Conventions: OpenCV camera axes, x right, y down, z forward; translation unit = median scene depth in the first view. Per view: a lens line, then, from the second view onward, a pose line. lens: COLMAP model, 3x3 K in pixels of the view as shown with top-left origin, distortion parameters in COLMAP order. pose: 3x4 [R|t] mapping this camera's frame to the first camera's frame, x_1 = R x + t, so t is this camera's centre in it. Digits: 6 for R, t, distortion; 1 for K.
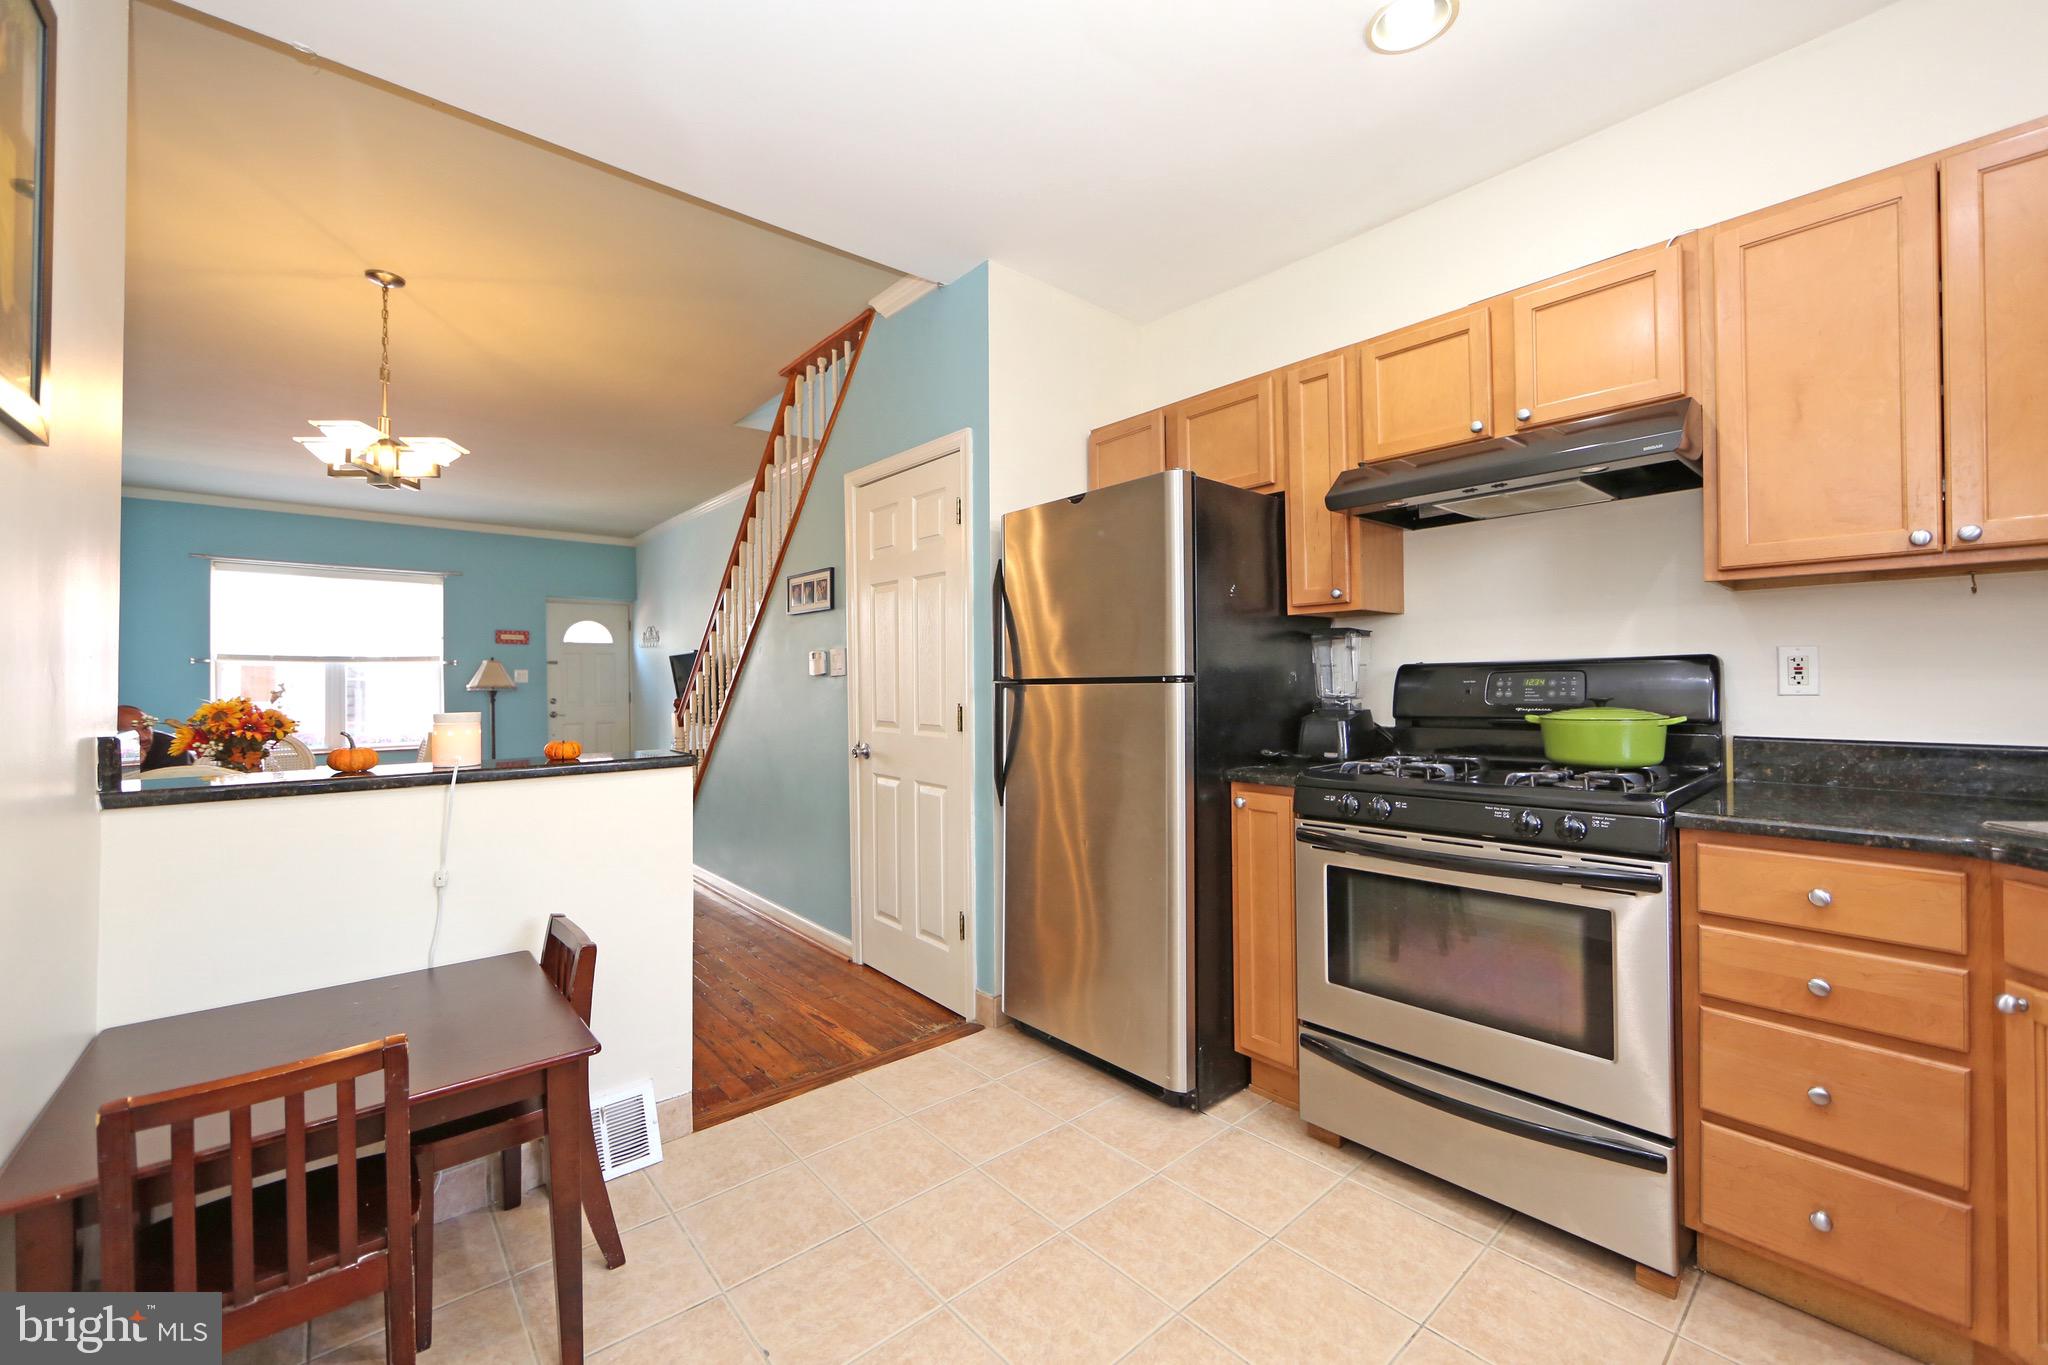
lens RADIAL K [[816.4, 0, 1006.9], [0, 816.4, 677.5], [0, 0, 1]] dist [-0.009747, 0.002231]
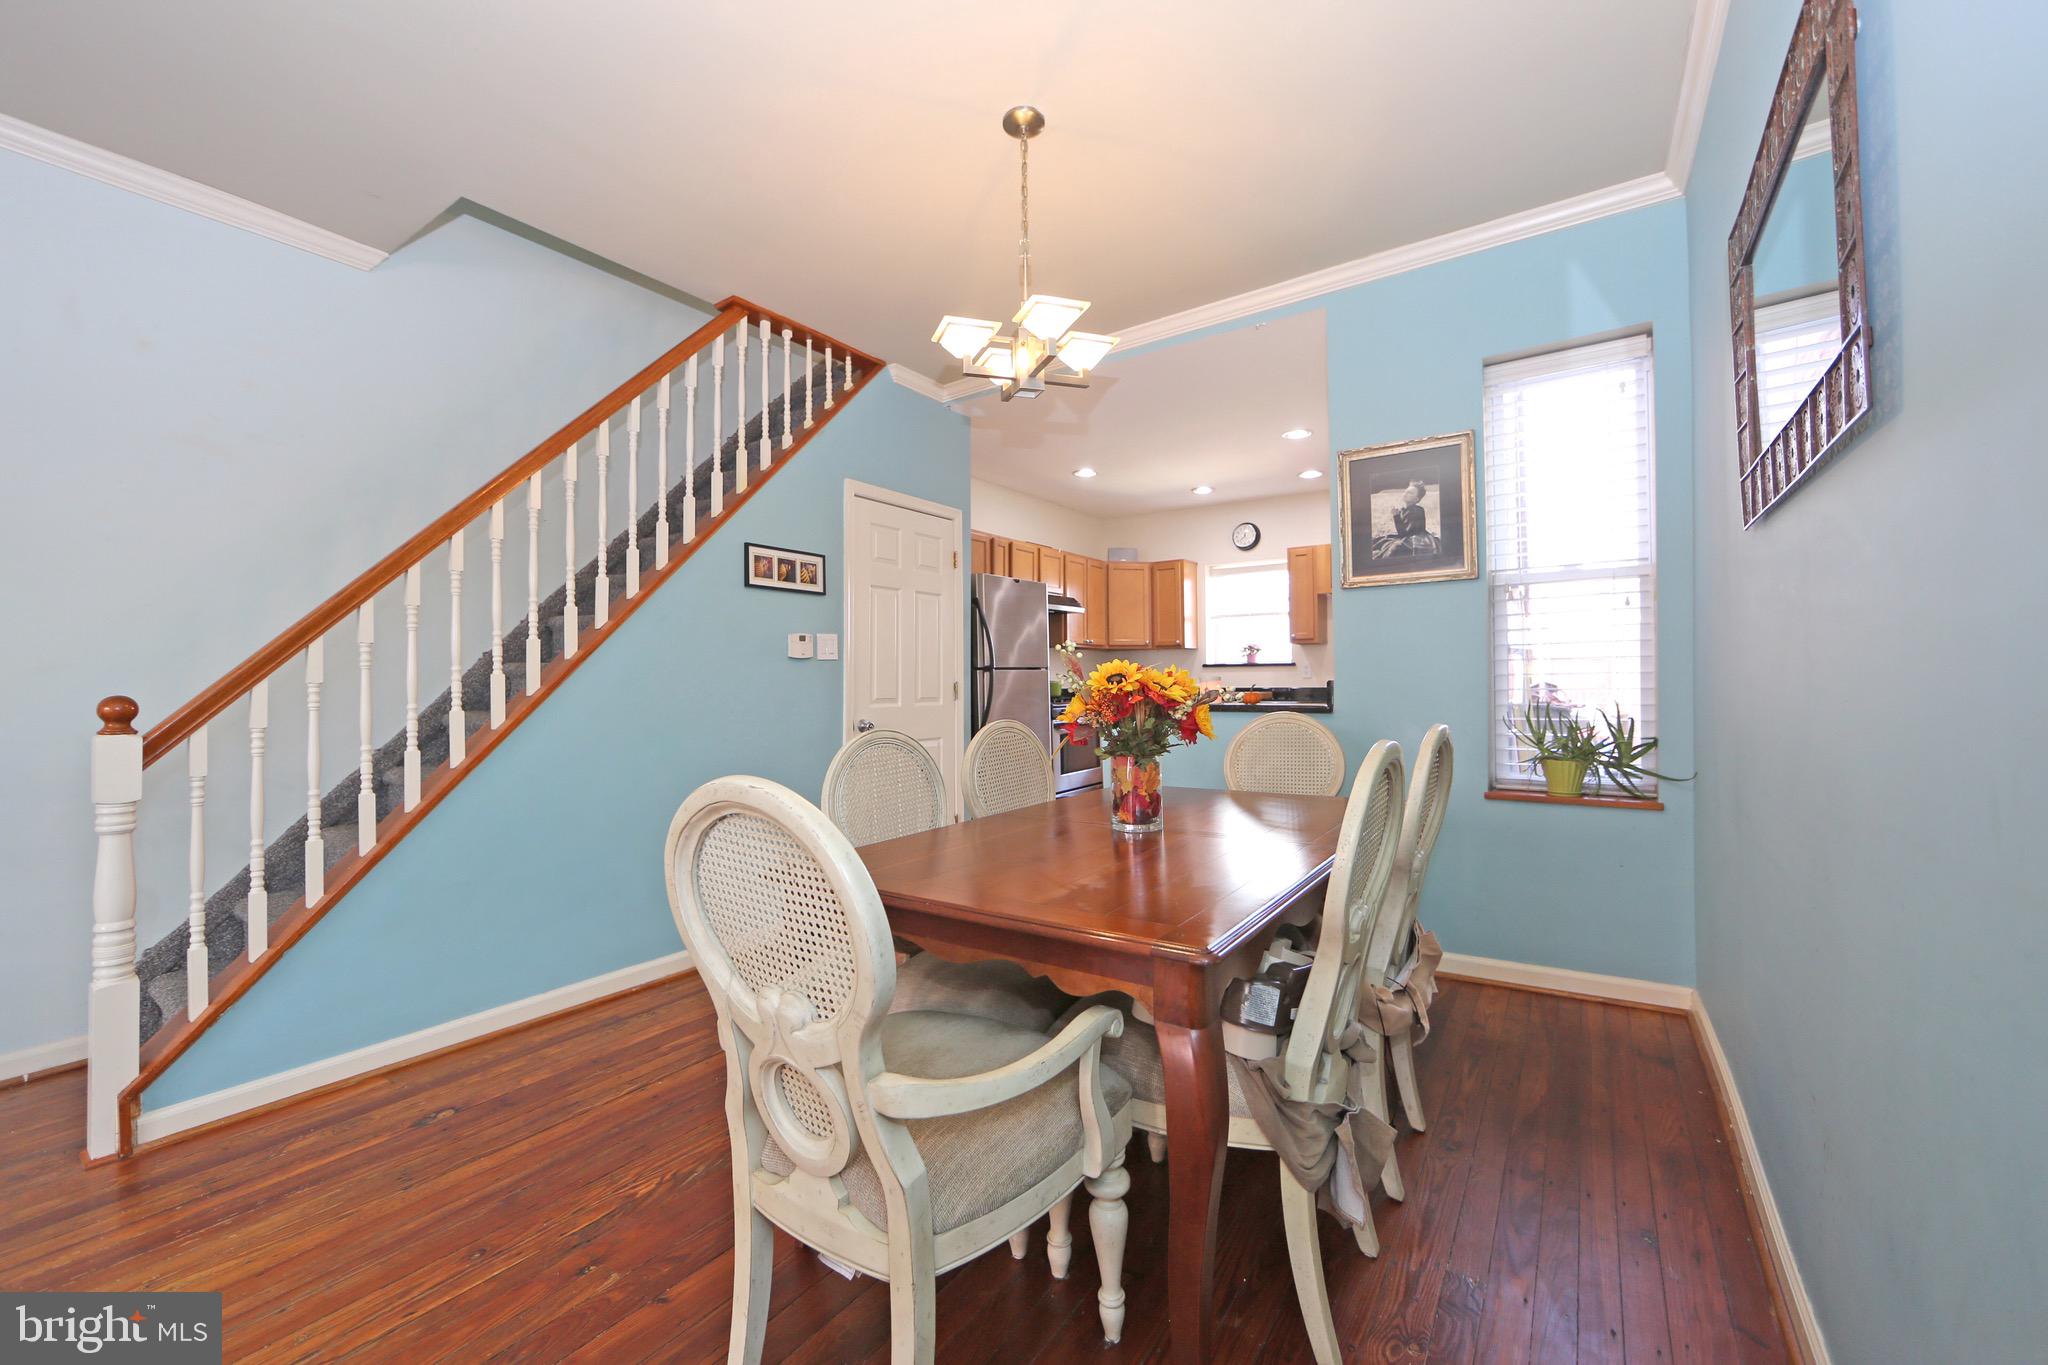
lens RADIAL K [[816.4, 0, 1005.1], [0, 816.4, 666.5], [0, 0, 1]] dist [-0.009747, 0.002231]
pose [[-0.238714, 0.023594, 0.970803, -2.246817], [-0.000468, 0.999702, -0.024411, 0.060793], [-0.971090, -0.006281, -0.238632, 1.782000]]
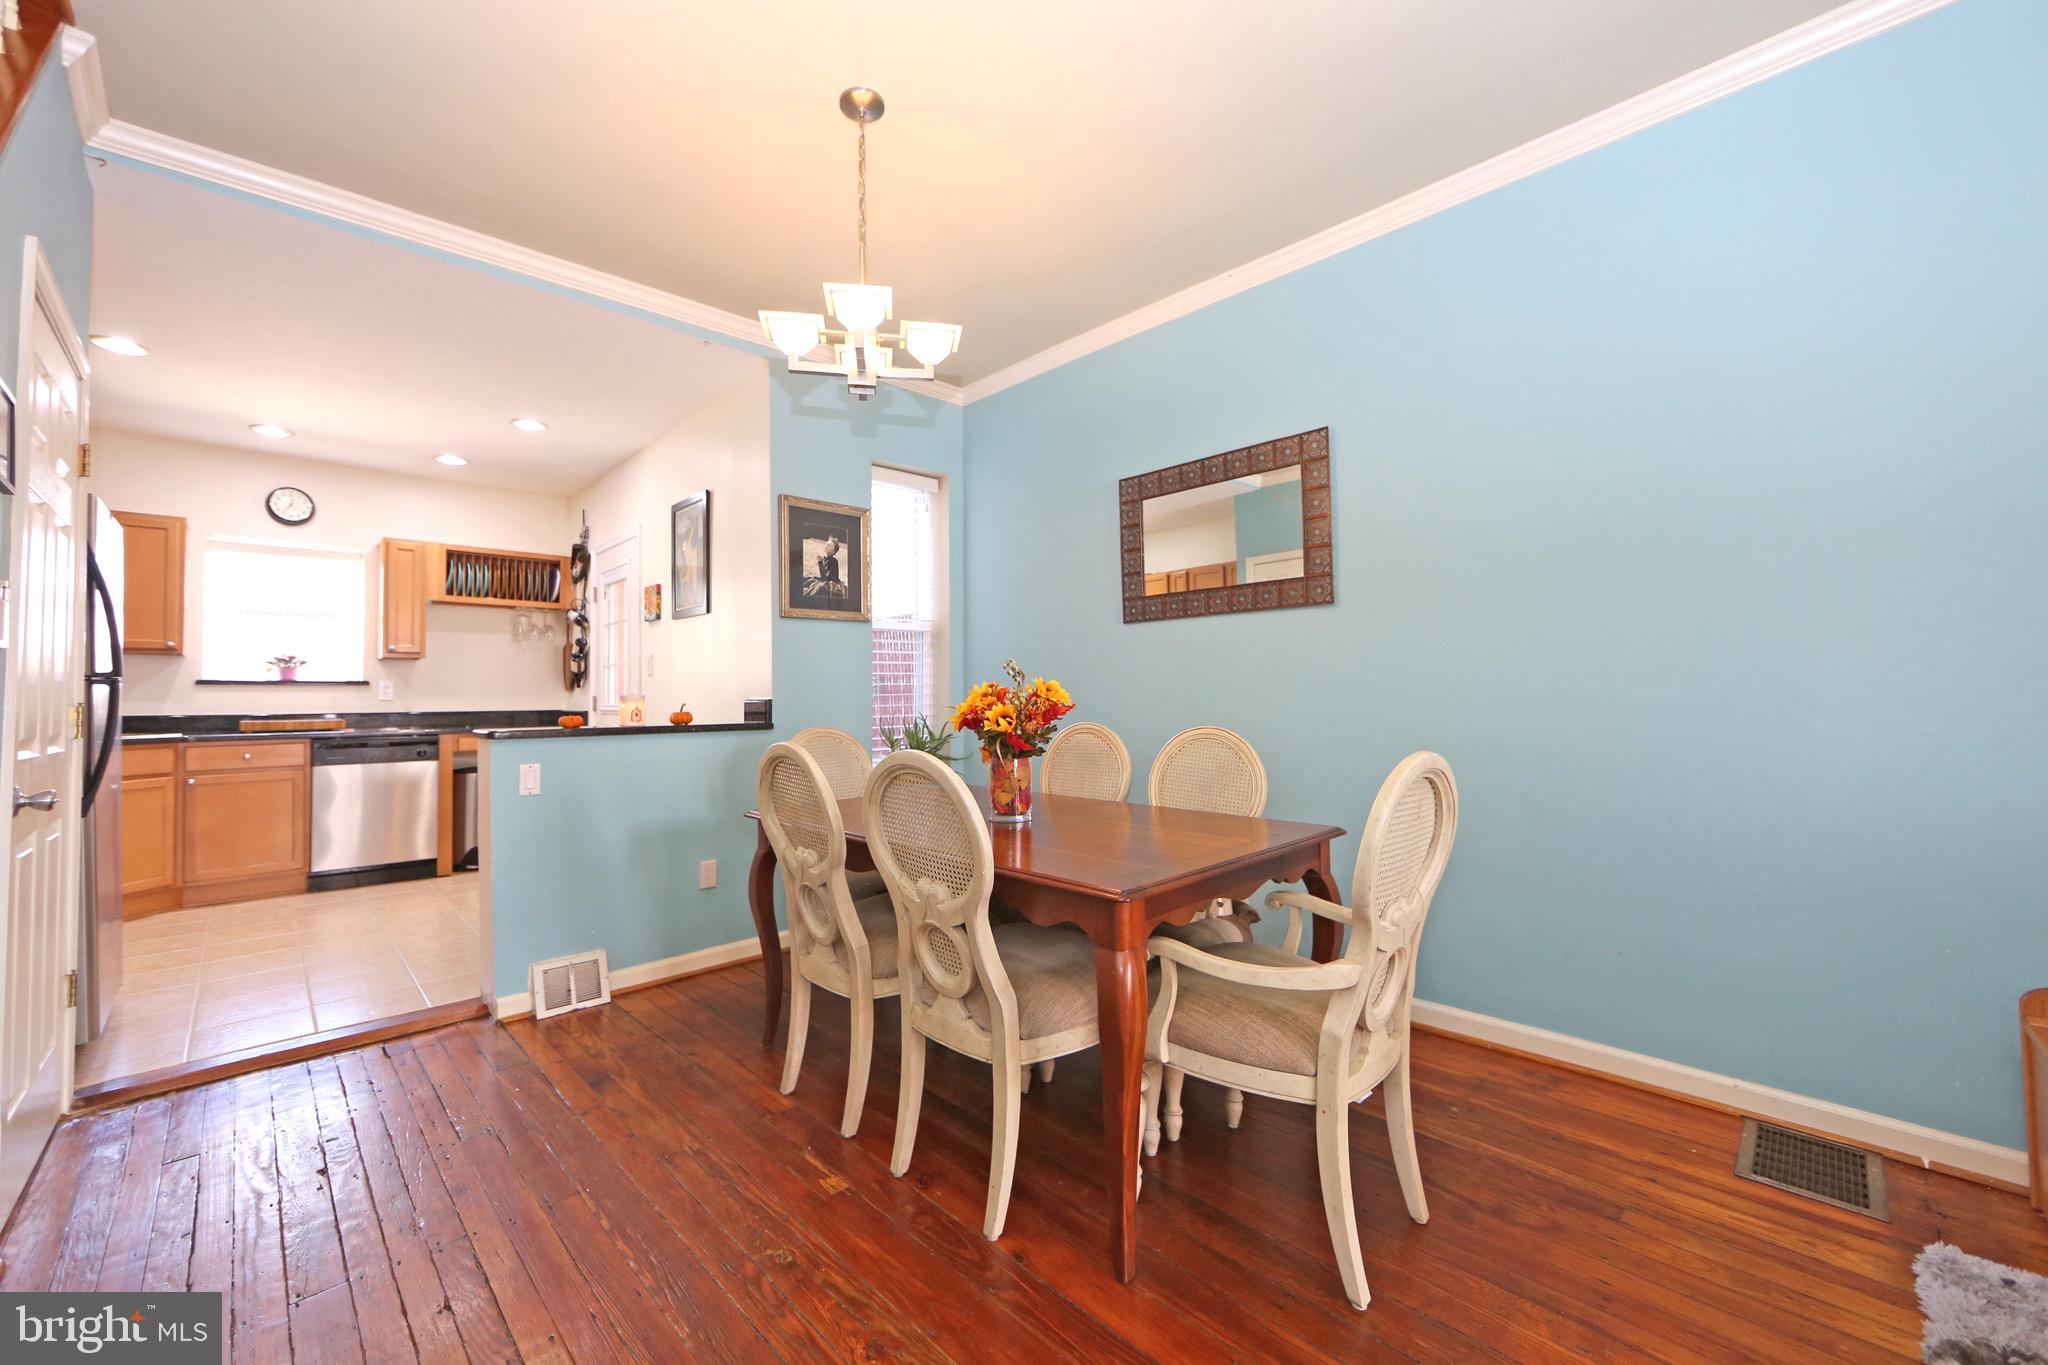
lens RADIAL K [[816.4, 0, 1015.9], [0, 816.4, 677.4], [0, 0, 1]] dist [-0.009747, 0.002231]
pose [[-0.998337, 0.014386, -0.055817, -1.289952], [0.015830, 0.999549, -0.025526, 0.054066], [0.055425, -0.026367, -0.998115, 2.549558]]
